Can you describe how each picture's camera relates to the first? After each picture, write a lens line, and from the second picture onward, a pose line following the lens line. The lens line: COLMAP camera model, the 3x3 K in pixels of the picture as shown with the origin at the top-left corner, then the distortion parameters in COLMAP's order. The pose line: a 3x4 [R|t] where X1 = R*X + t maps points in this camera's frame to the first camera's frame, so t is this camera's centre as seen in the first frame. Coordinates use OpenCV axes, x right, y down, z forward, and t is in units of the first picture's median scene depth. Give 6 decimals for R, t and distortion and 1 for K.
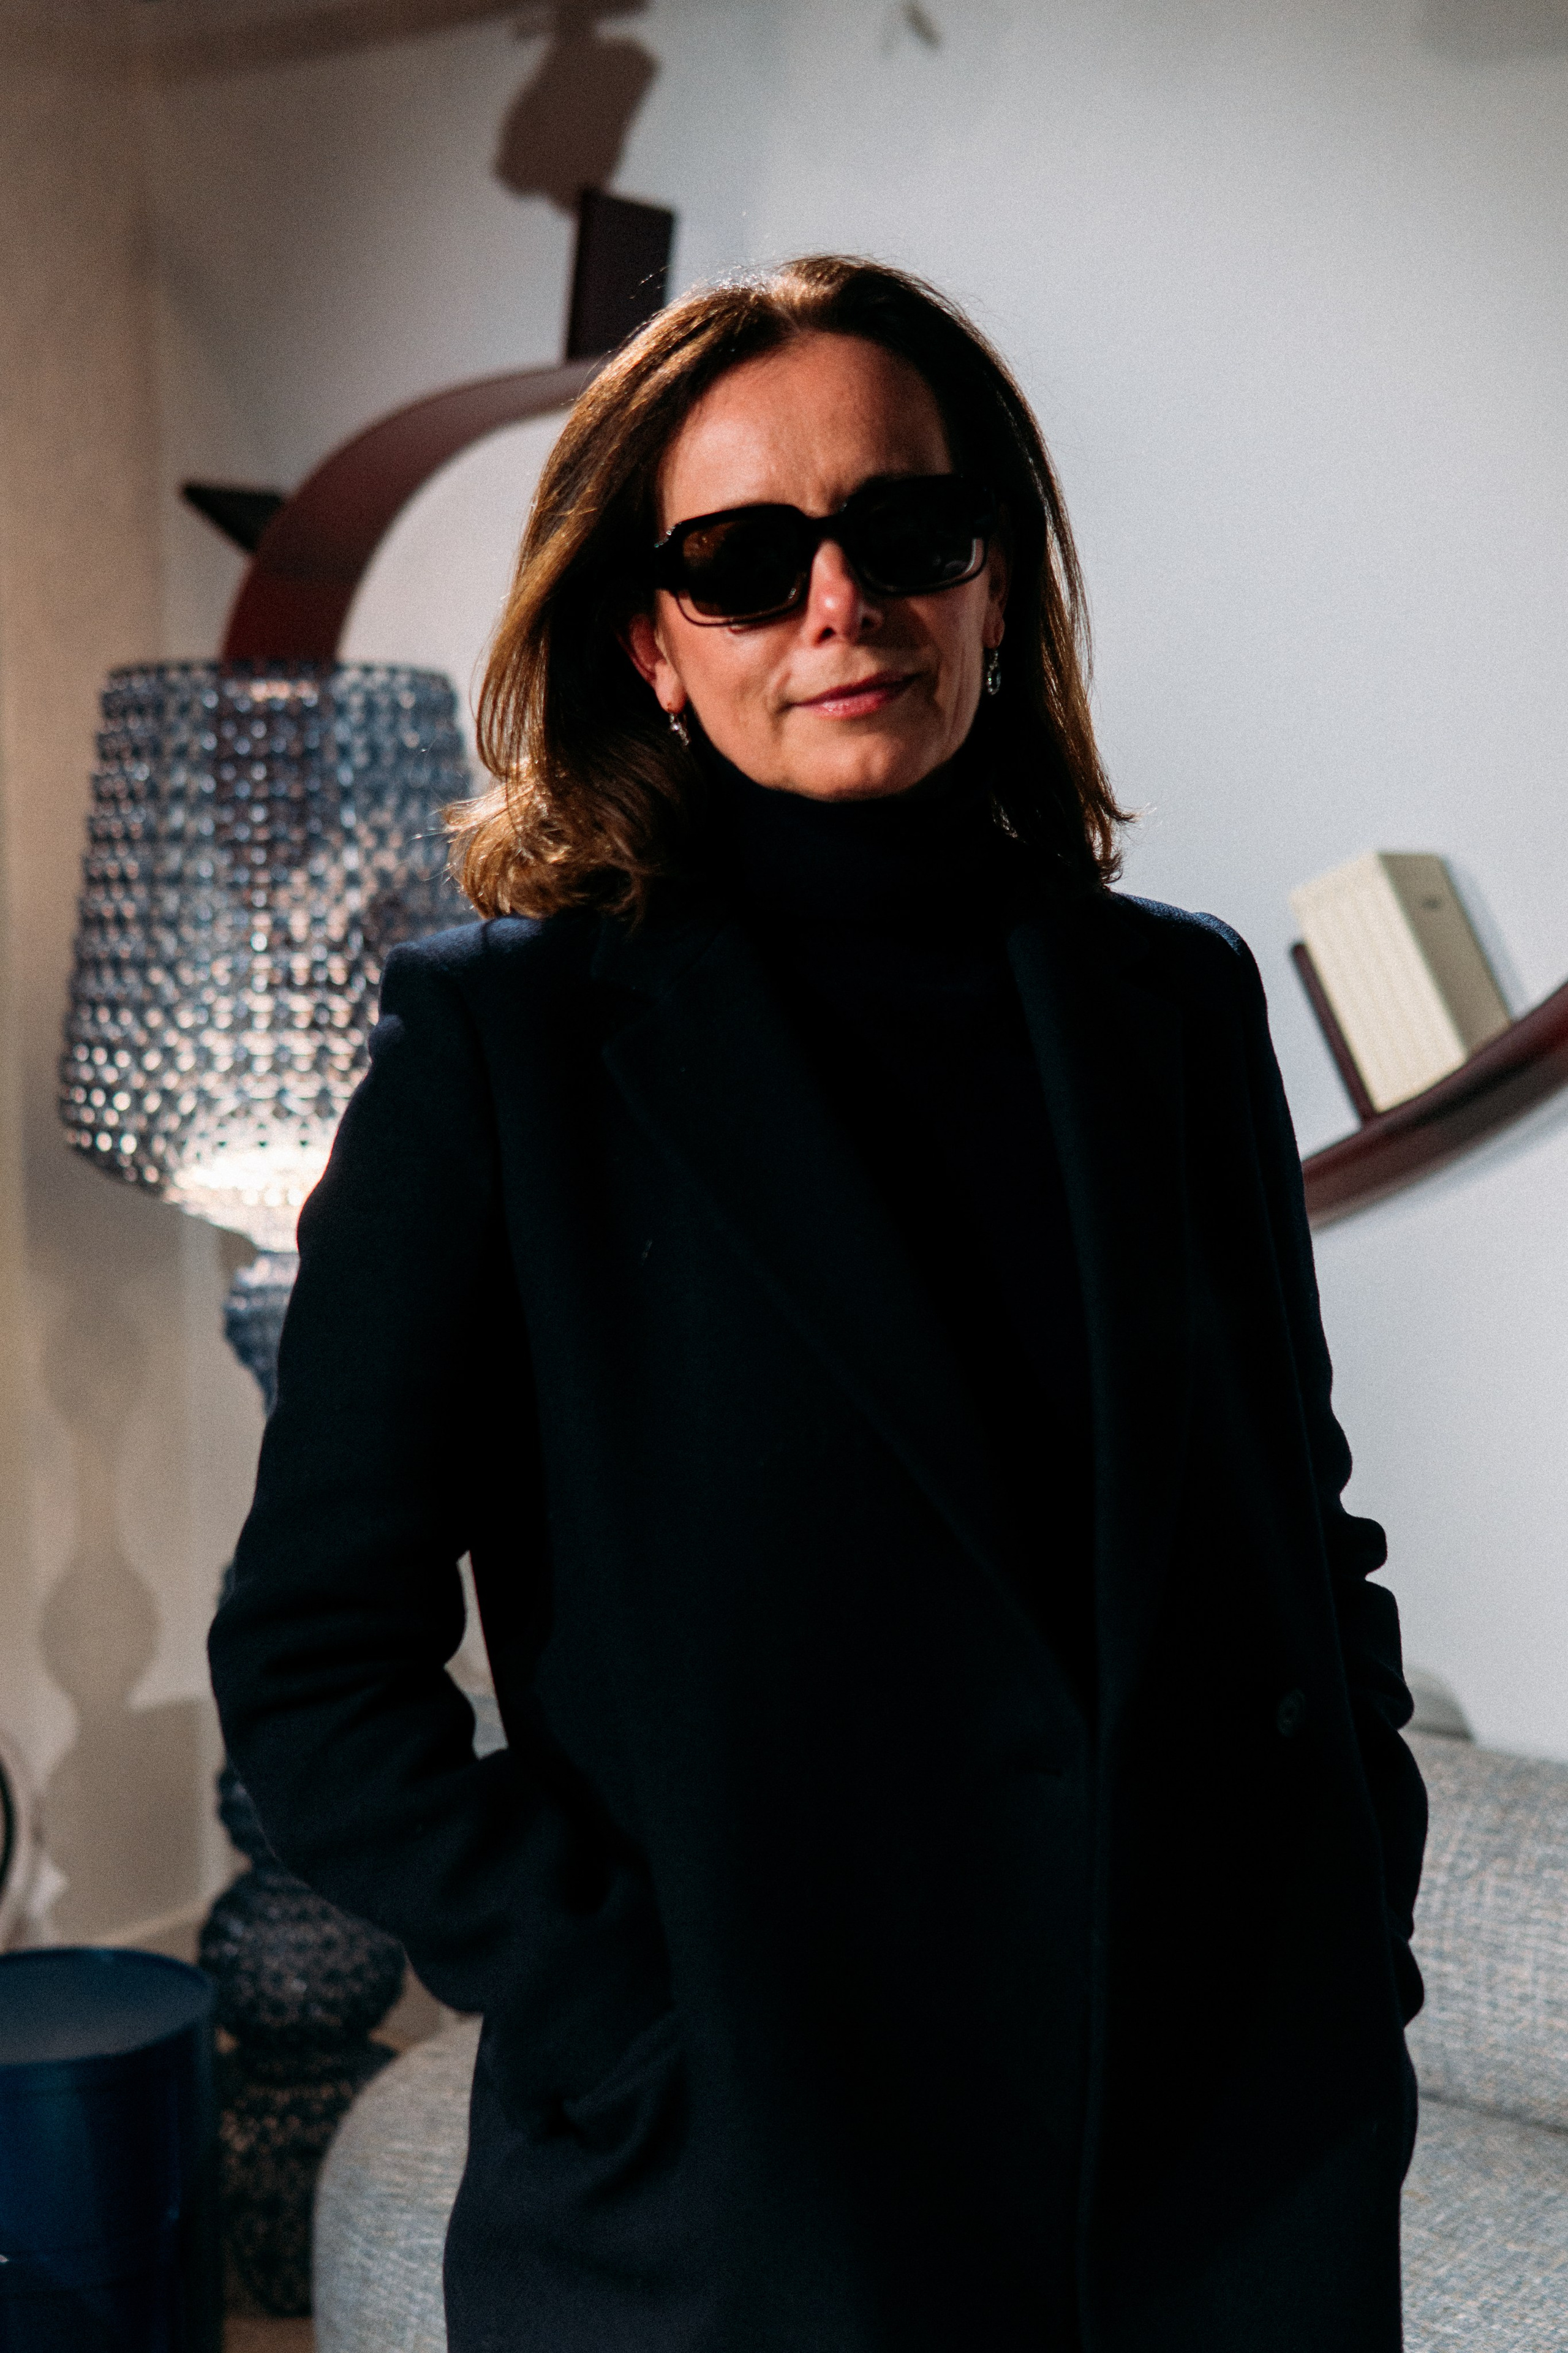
lens RADIAL K [[3160.5, 0, 821.9], [0, 3160.5, 1247.9], [0, 0, 1]] dist [0.049806, 0.000000]
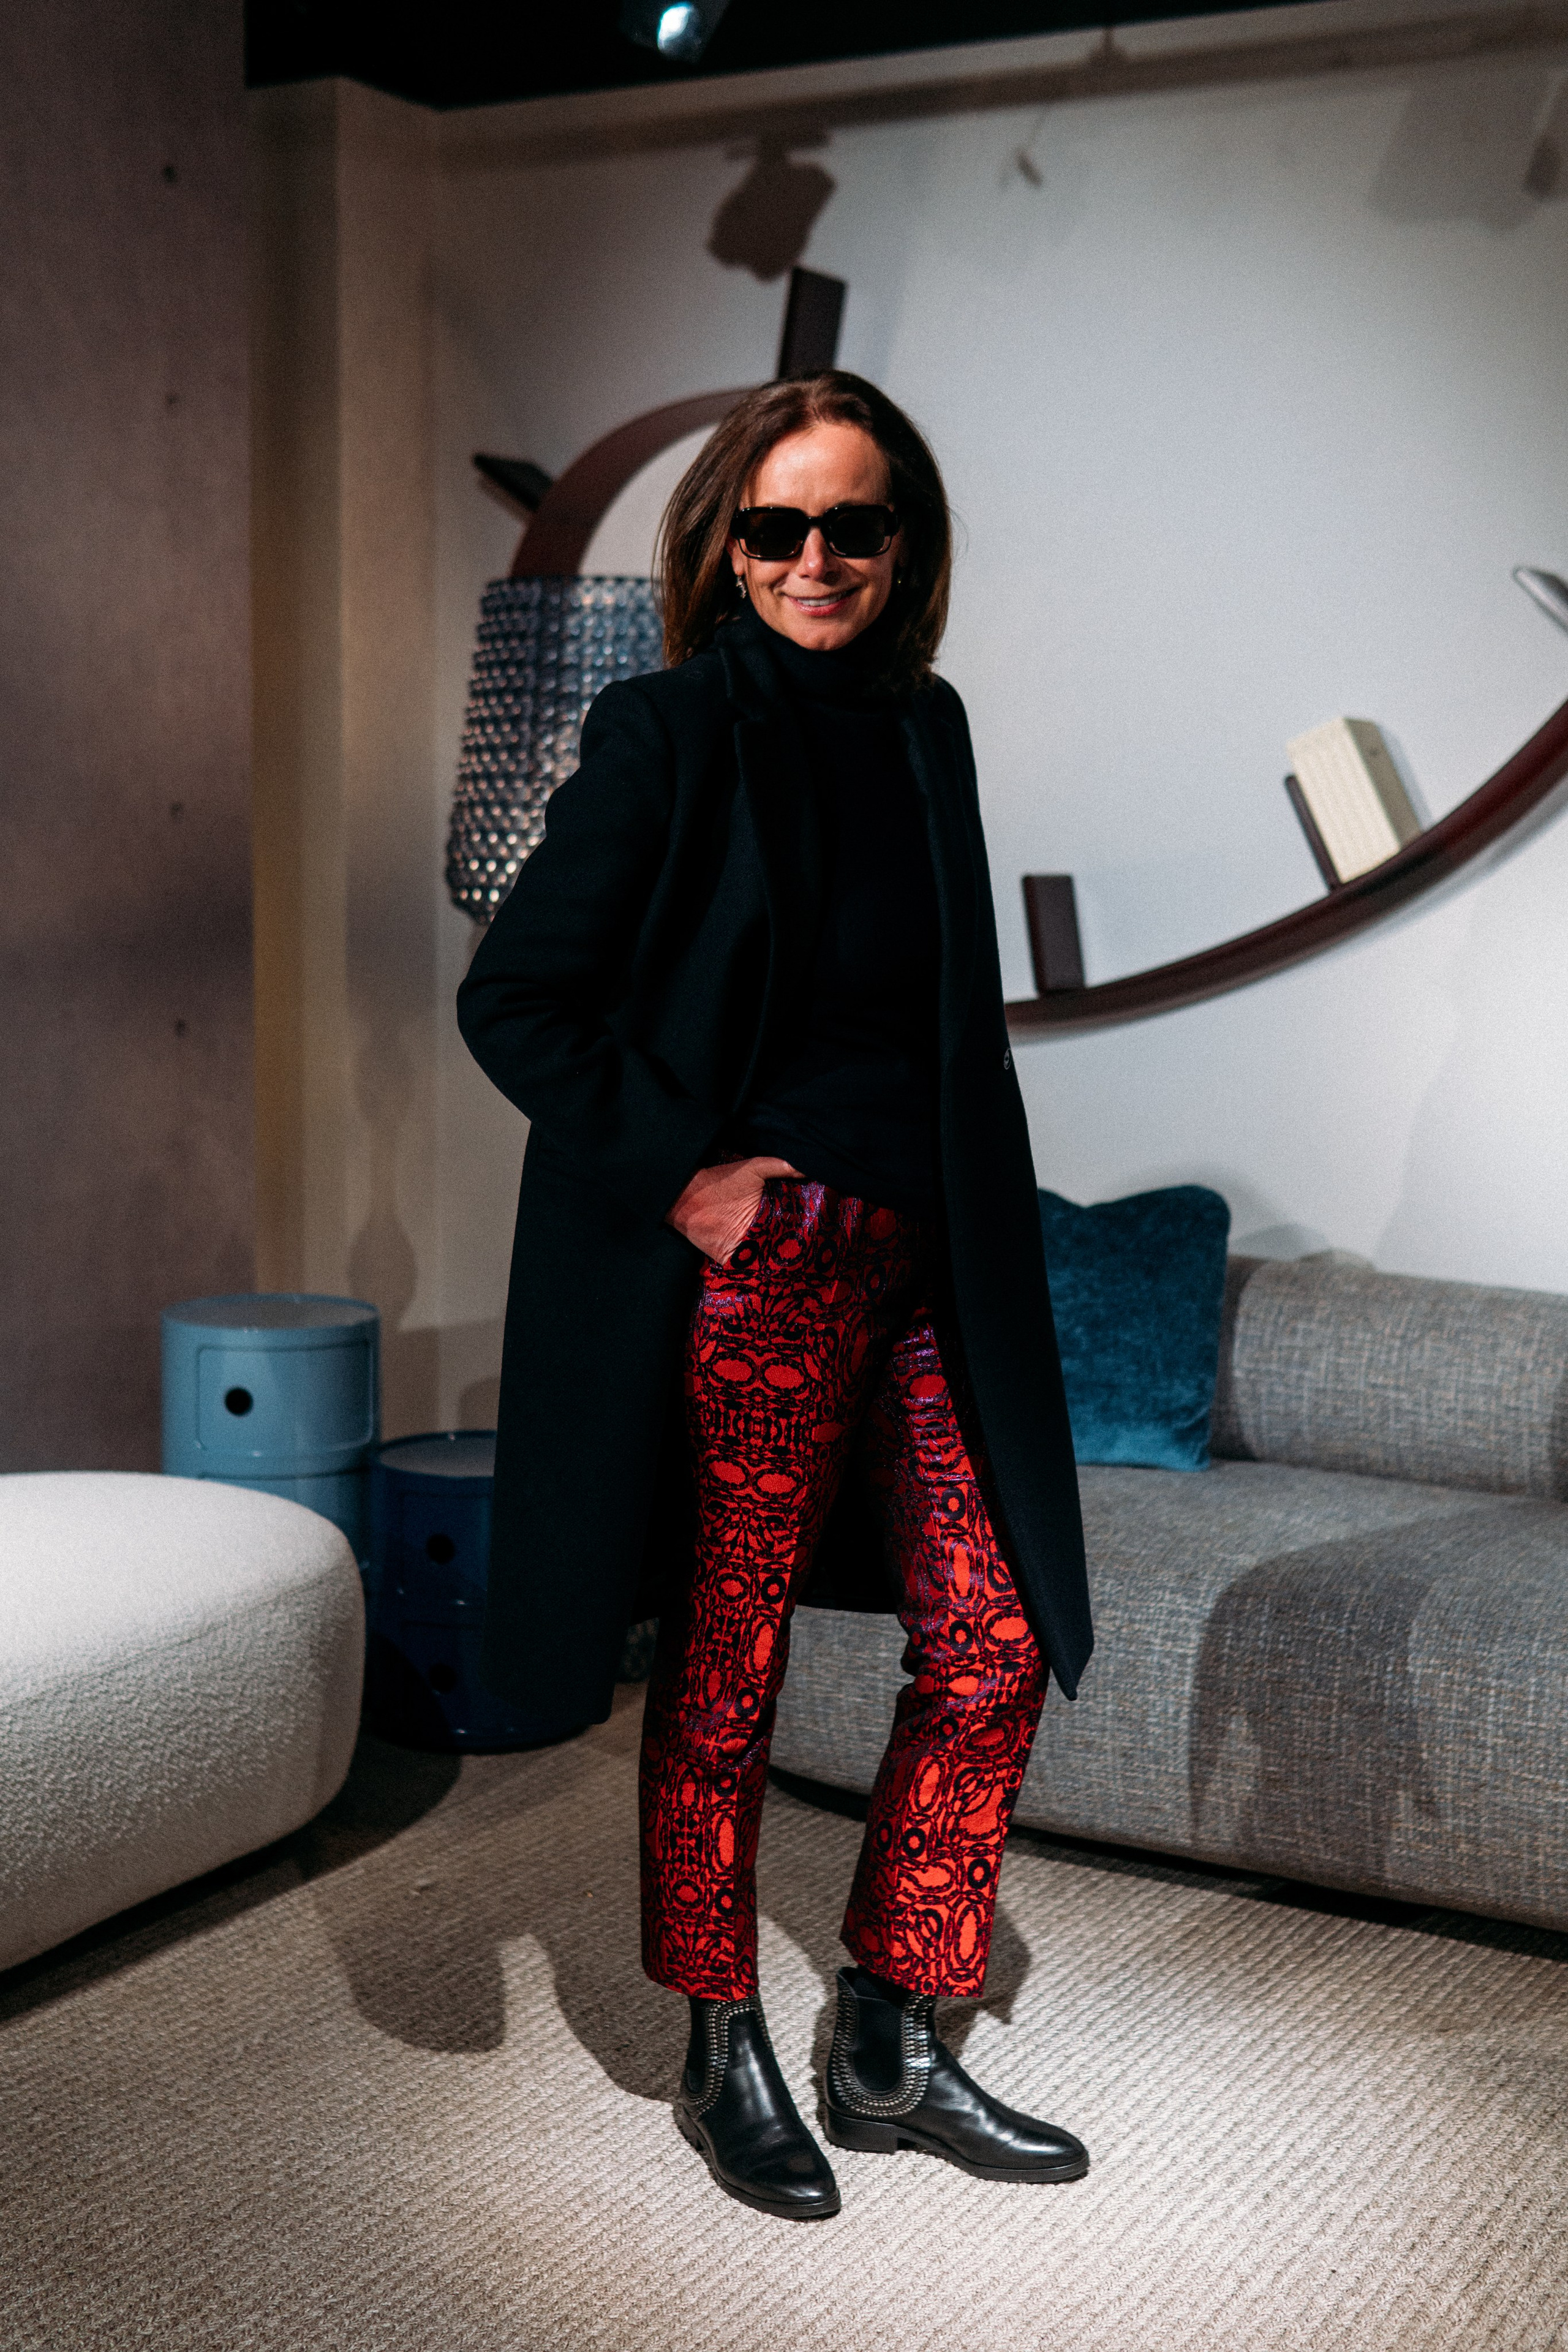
lens RADIAL K [[3055.4, 0, 800.5], [0, 3055.4, 1175.1], [0, 0, 1]] dist [0.056010, 0.000000]
pose [[0.994032, 0.009436, 0.108681, -0.251556], [-0.008651, 0.999933, -0.007695, 0.114188], [-0.108746, 0.006709, 0.994047, -0.474199]]
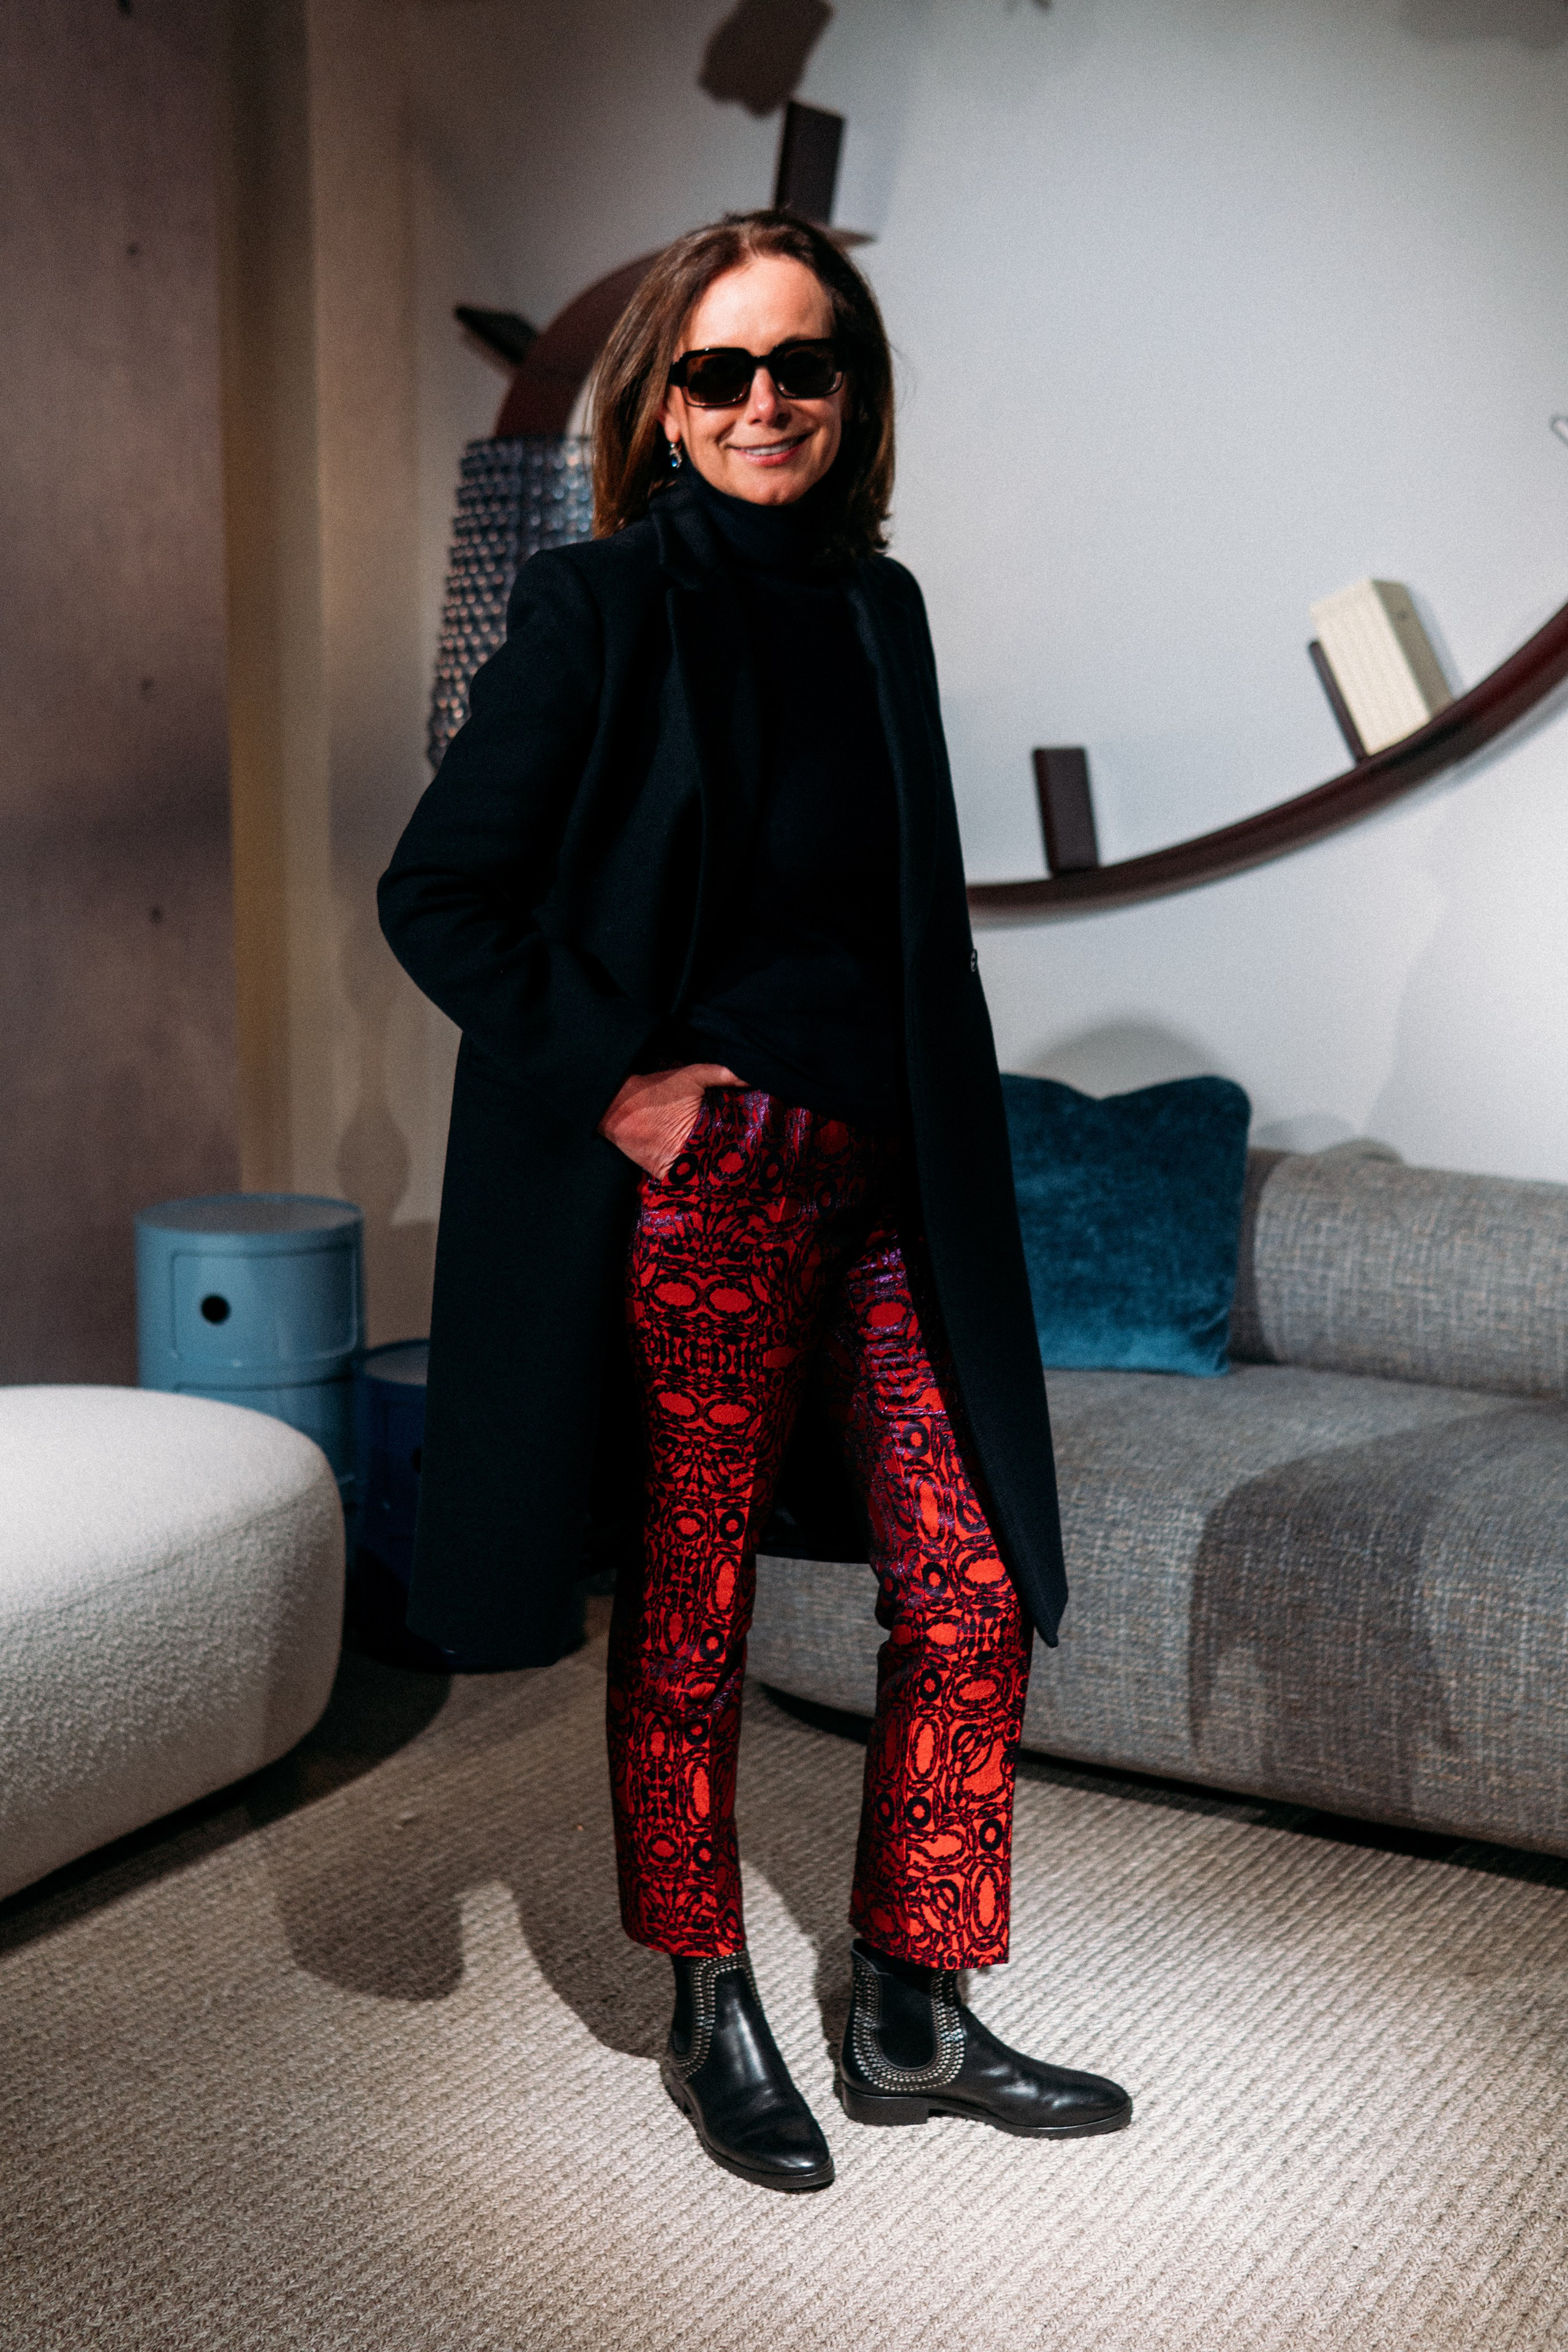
lens RADIAL K [[3055.4, 0, 799.9], [0, 3055.4, 1161.2], [0, 0, 1]] dist [0.056010, 0.000000]
pose [[0.995148, -0.002420, 0.098358, -0.229878], [-0.001062, 0.999375, 0.035338, 0.095988], [-0.098382, -0.035271, 0.994523, -0.409765]]
